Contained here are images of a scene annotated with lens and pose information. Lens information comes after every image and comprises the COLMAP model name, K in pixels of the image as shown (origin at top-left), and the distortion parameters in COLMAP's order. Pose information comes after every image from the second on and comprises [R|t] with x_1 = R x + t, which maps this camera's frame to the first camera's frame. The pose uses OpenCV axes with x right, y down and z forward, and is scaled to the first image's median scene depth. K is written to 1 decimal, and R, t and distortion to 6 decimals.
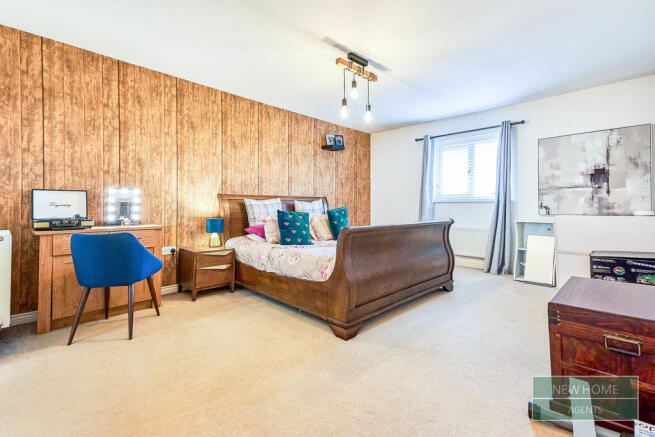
lens RADIAL K [[274.4, 0, 327.5], [0, 274.4, 218.5], [0, 0, 1]] dist [0.000519, 0.000085]
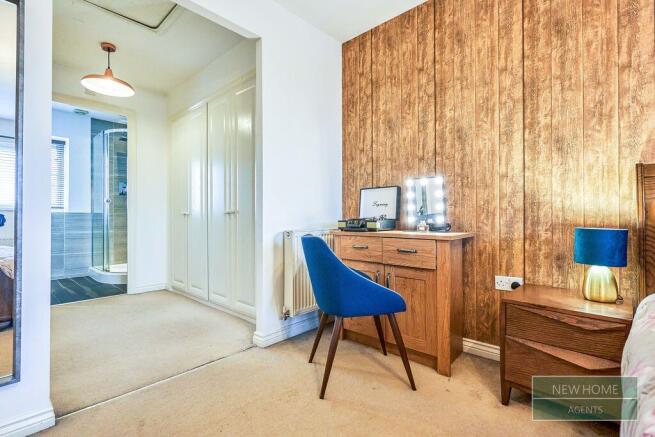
lens RADIAL K [[302.3, 0, 327.5], [0, 302.3, 218.5], [0, 0, 1]] dist [-0.001119, -0.000014]
pose [[0.034491, 0.004092, -0.999397, 0.008085], [-0.042988, 0.999072, 0.002607, 0.001802], [0.998480, 0.042872, 0.034635, 0.601526]]
